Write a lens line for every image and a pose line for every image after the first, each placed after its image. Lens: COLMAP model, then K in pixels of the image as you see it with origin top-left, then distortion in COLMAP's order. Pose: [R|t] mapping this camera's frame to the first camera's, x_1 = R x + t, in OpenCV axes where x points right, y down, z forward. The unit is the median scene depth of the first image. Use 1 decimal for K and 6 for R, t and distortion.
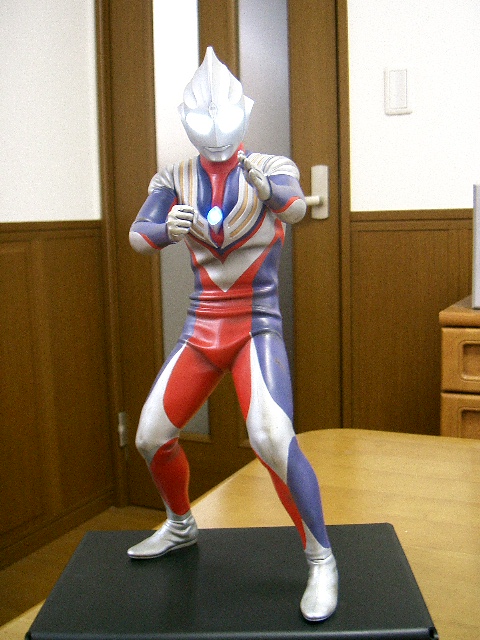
lens RADIAL K [[737.0, 0, 240.0], [0, 737.0, 320.0], [0, 0, 1]] dist [-0.108188, -0.002743]
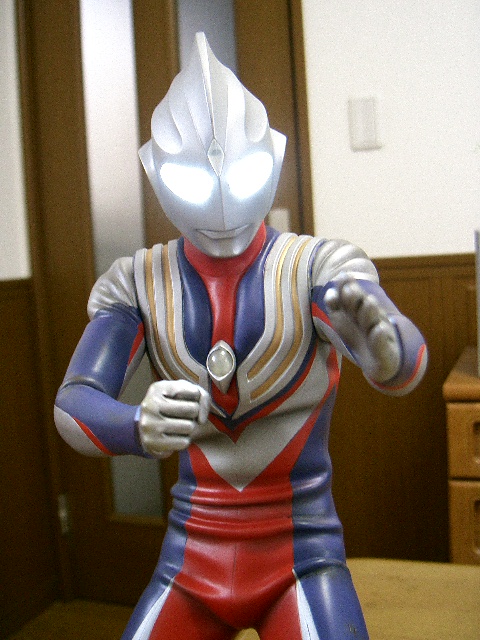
lens RADIAL K [[758.3, 0, 207.2], [0, 758.3, 318.9], [0, 0, 1]] dist [-0.149067, -0.006541]
pose [[0.998462, -0.042493, 0.035617, -0.059143], [0.044466, 0.997409, -0.056560, -0.136427], [-0.033121, 0.058057, 0.997764, 0.456165]]
